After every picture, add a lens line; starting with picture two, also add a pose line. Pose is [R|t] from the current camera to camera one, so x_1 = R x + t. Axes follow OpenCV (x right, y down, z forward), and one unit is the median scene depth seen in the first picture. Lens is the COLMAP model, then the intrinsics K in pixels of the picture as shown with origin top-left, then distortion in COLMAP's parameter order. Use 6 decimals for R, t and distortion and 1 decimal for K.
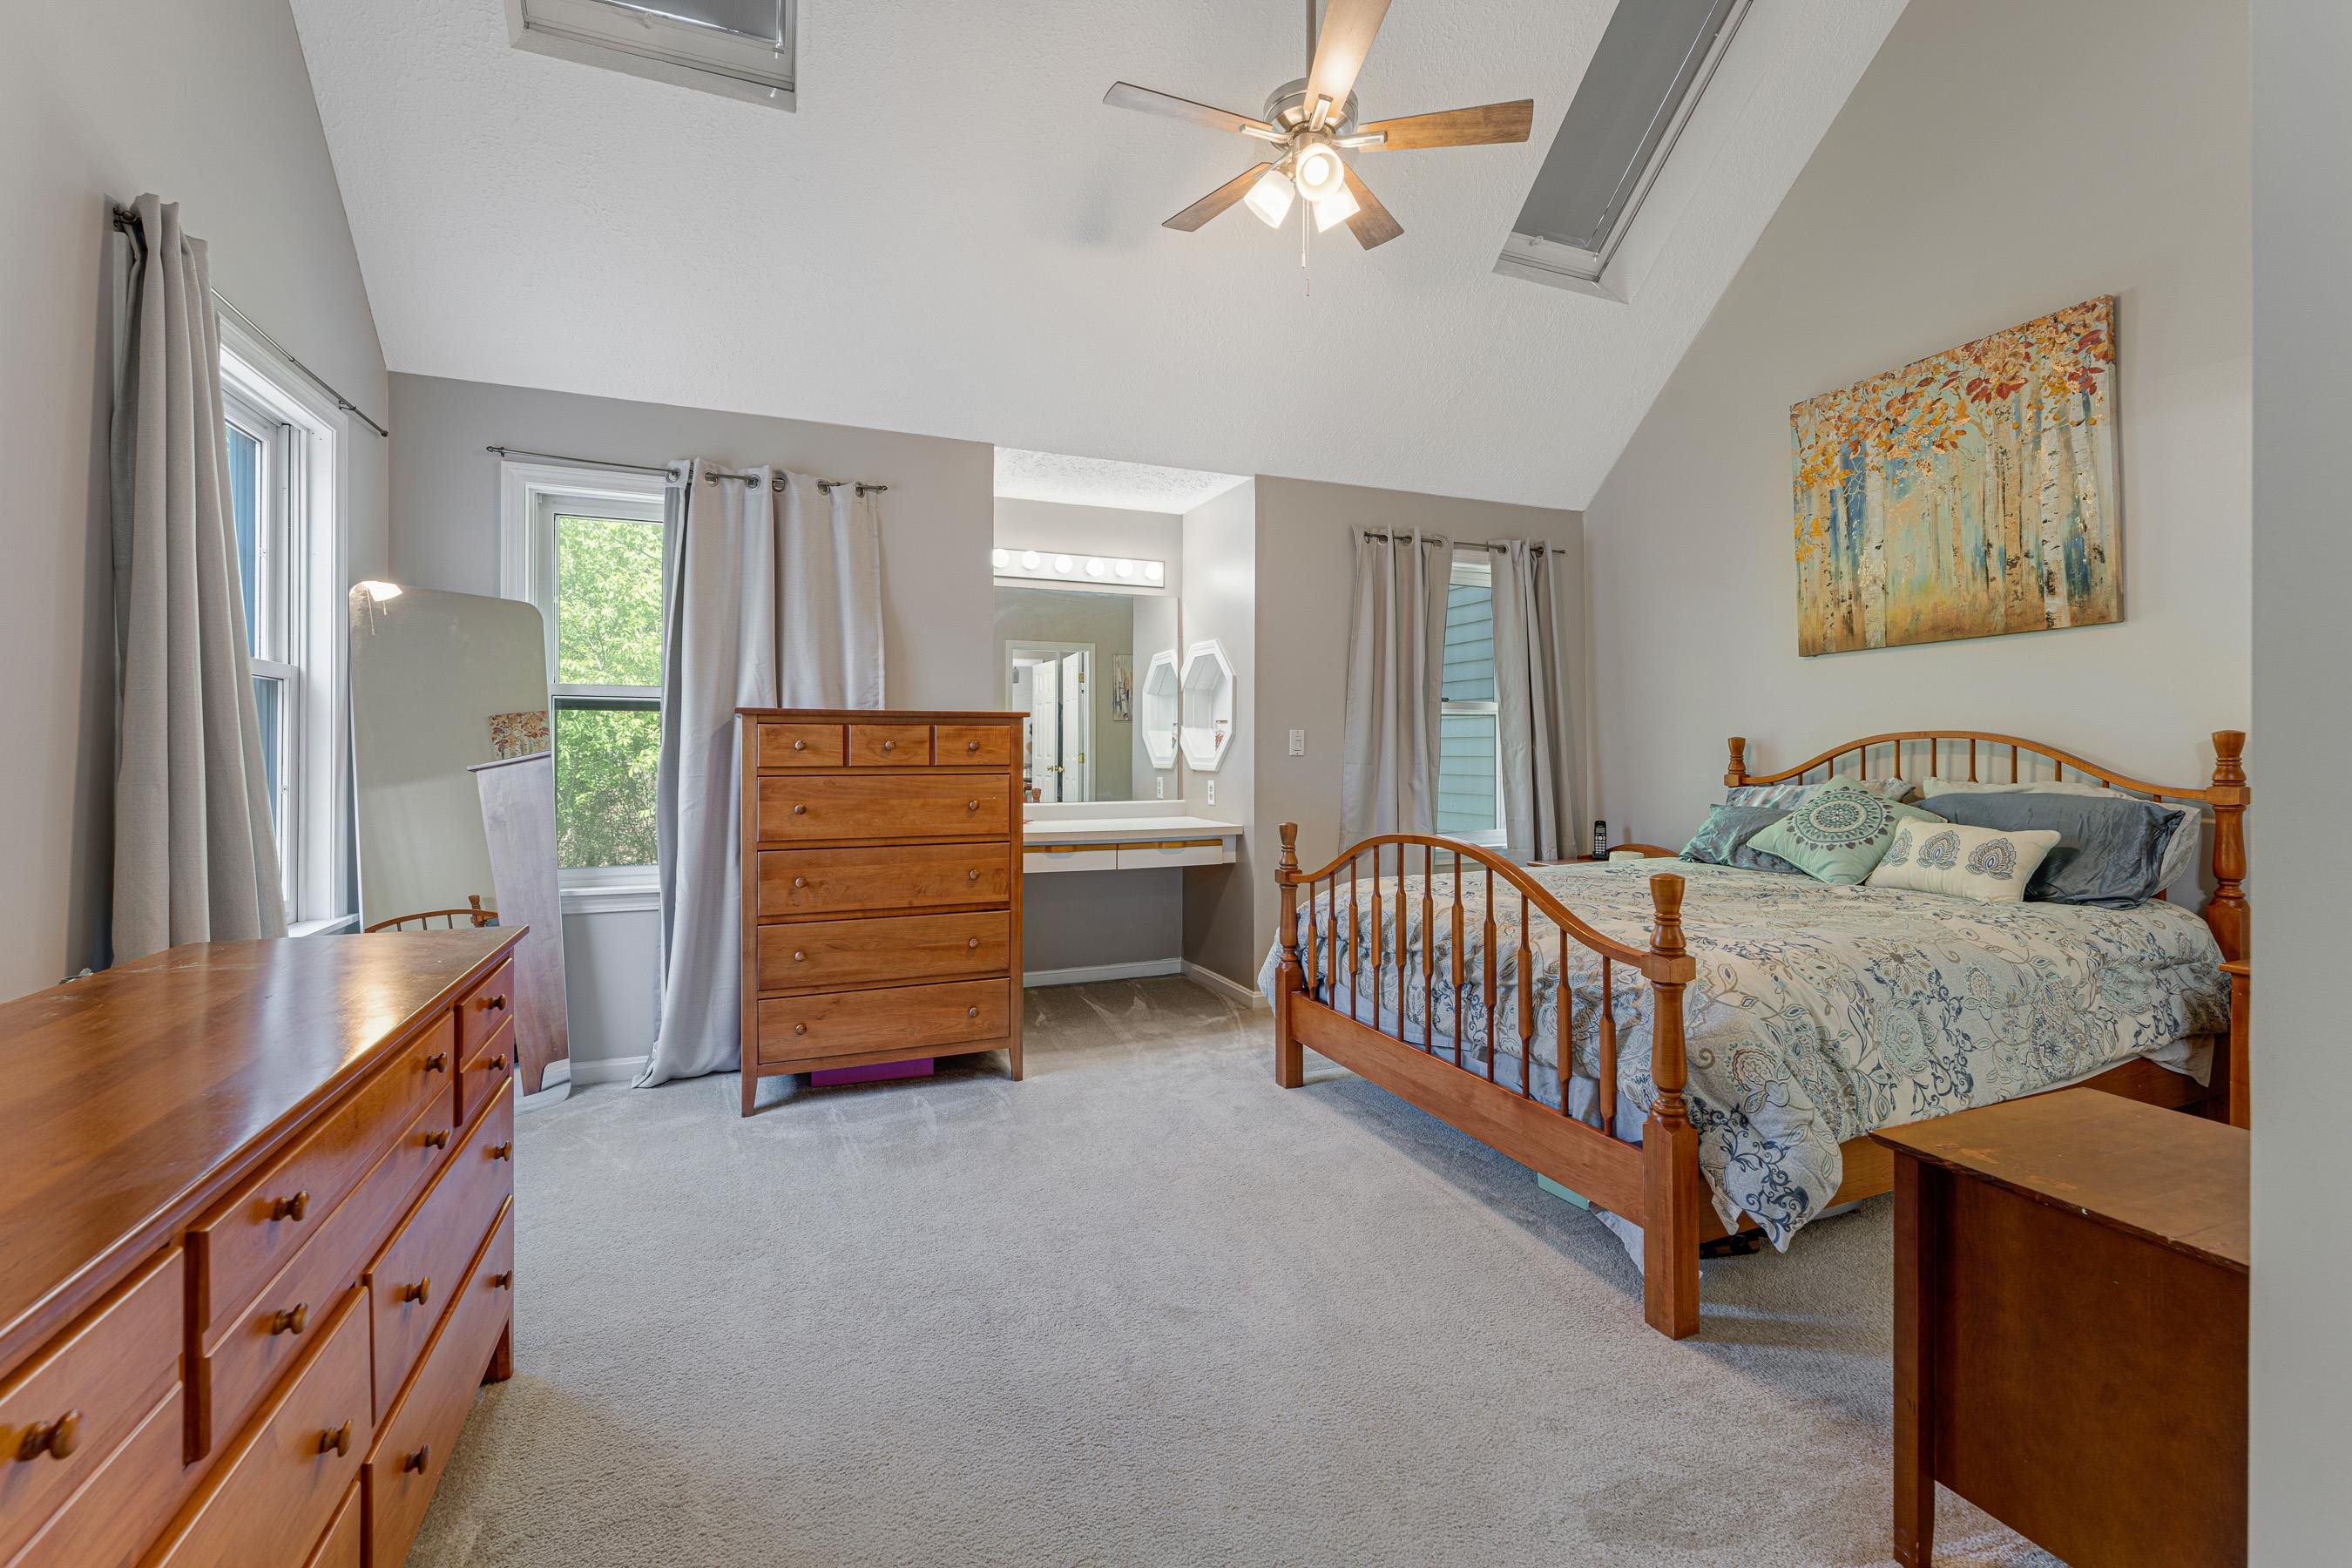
lens RADIAL K [[1026.5, 0, 1166.4], [0, 1026.5, 761.7], [0, 0, 1]] dist [0.000627, 0.000046]
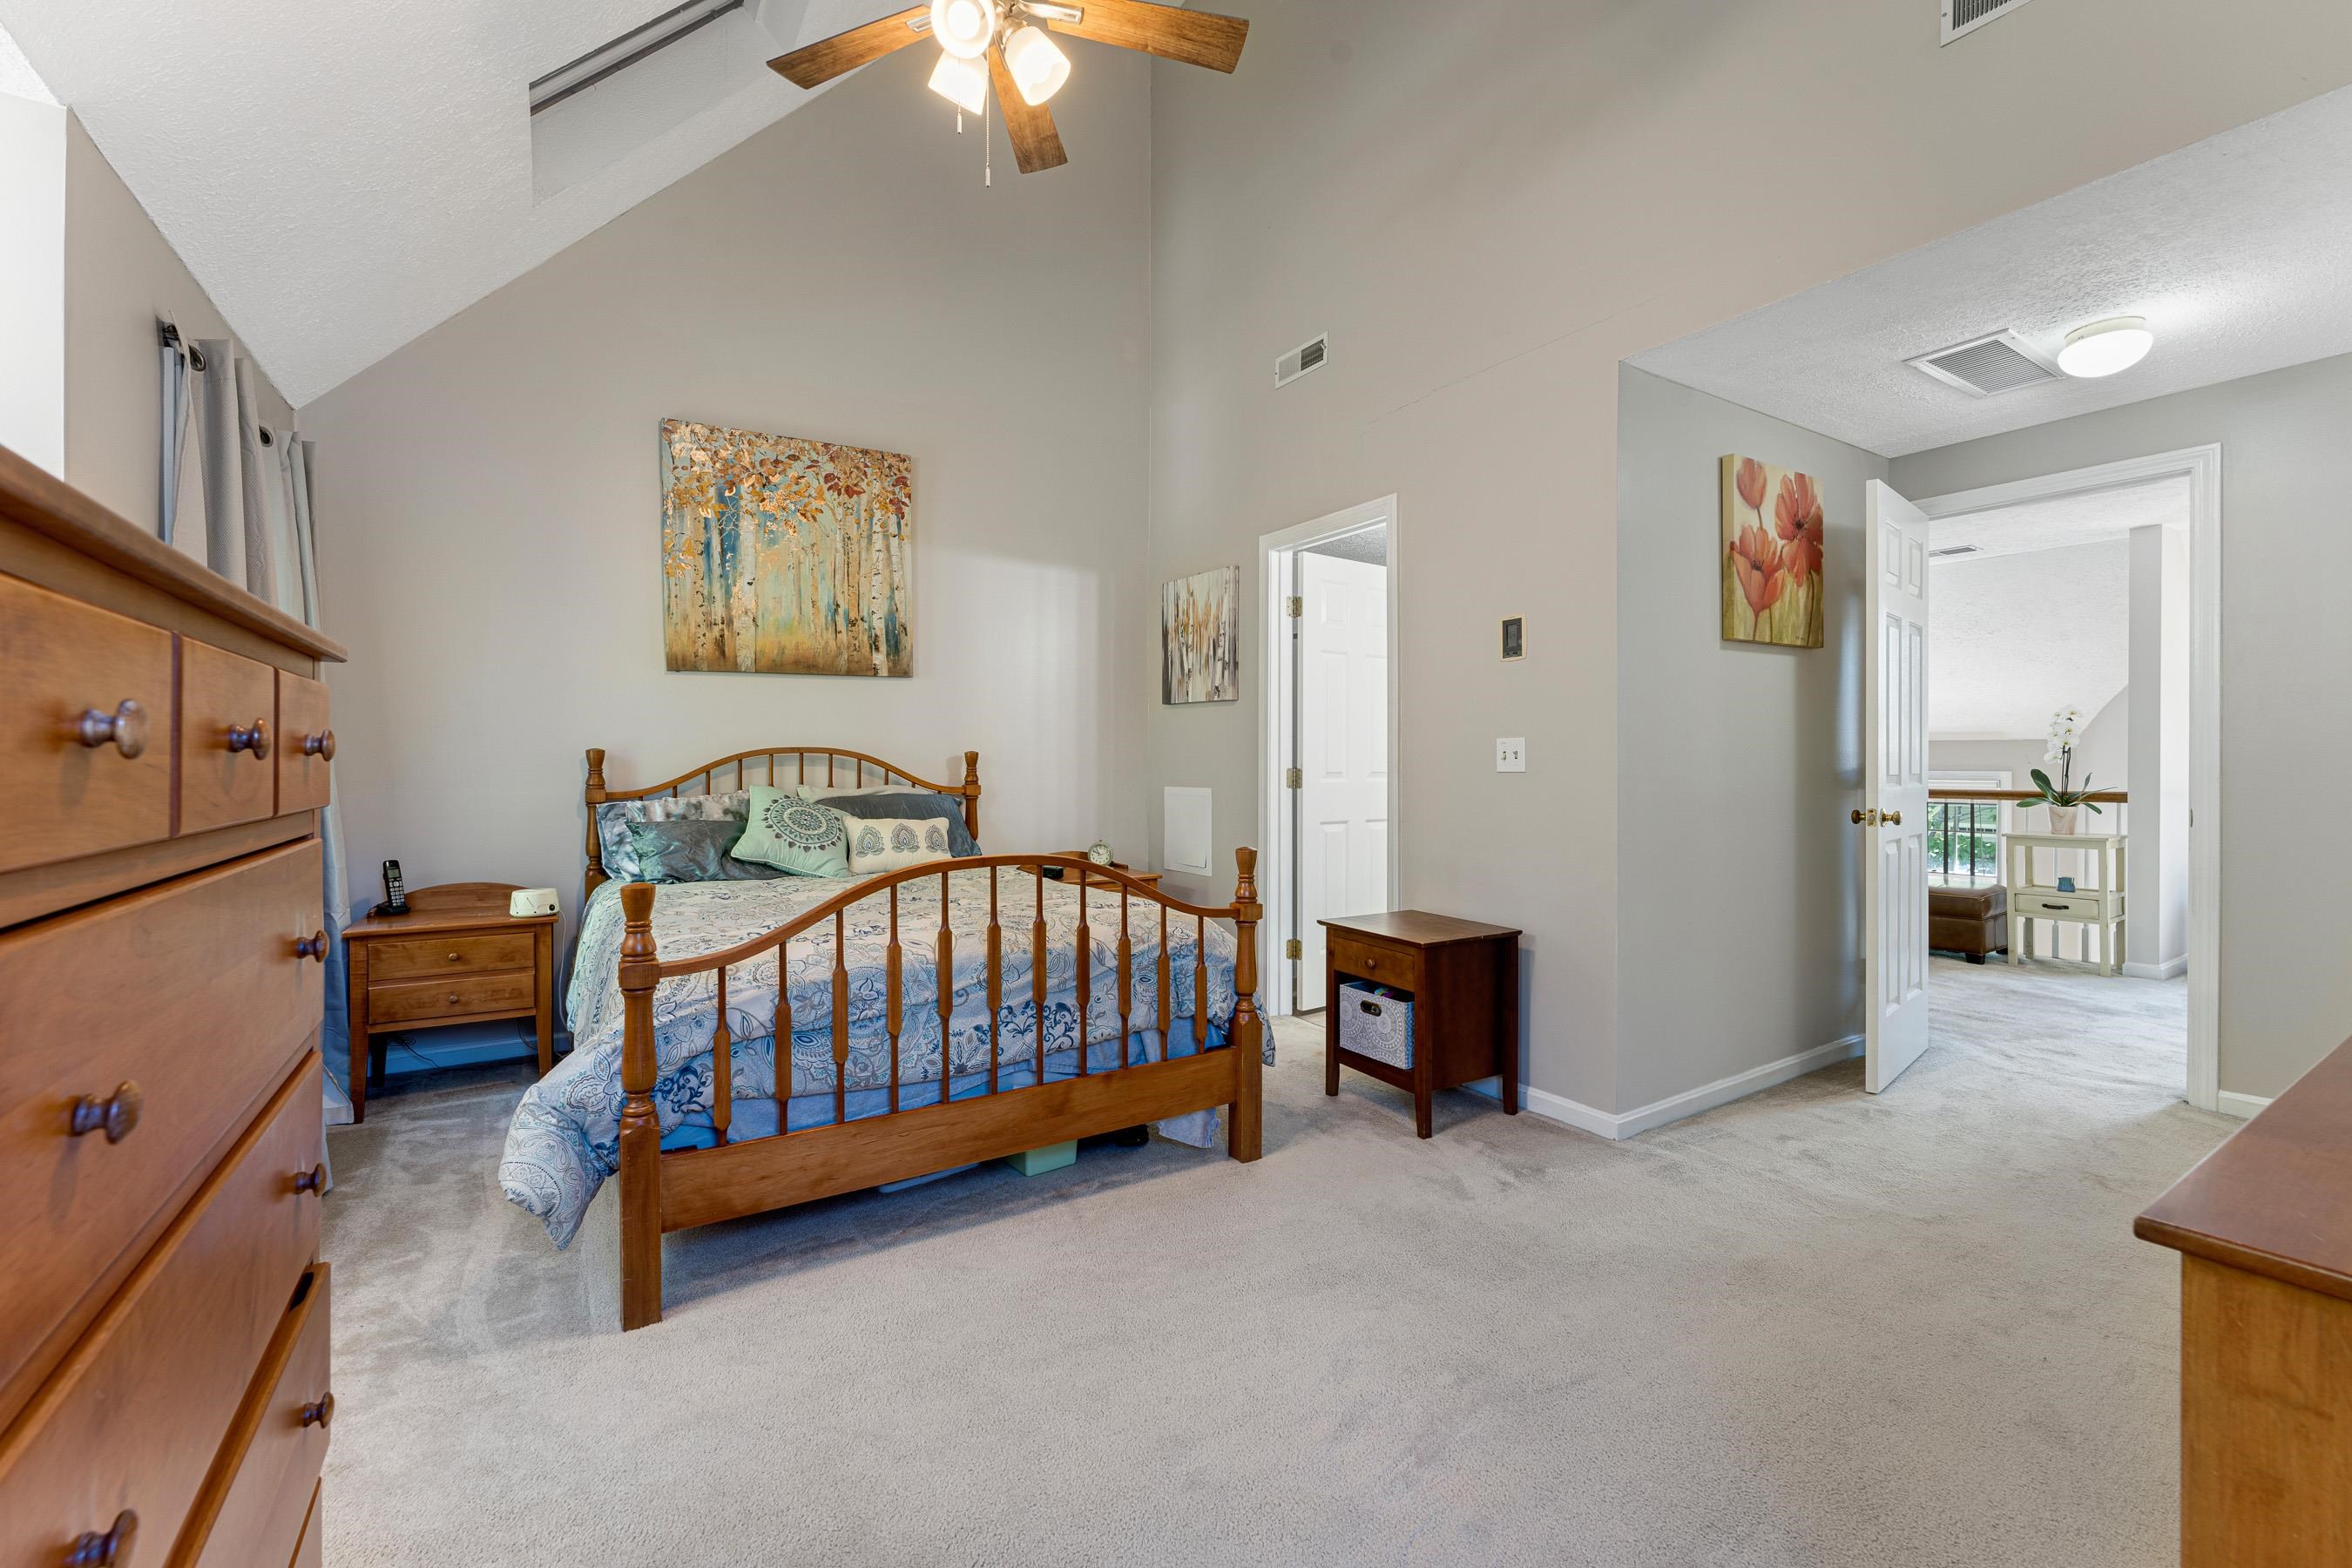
lens RADIAL K [[1026.5, 0, 1159.2], [0, 1026.5, 774.6], [0, 0, 1]] dist [0.000627, 0.000046]
pose [[-0.208727, -0.006397, 0.977953, -0.542951], [0.014193, 0.999853, 0.009570, -0.002986], [-0.977871, 0.015878, -0.208606, 0.855483]]
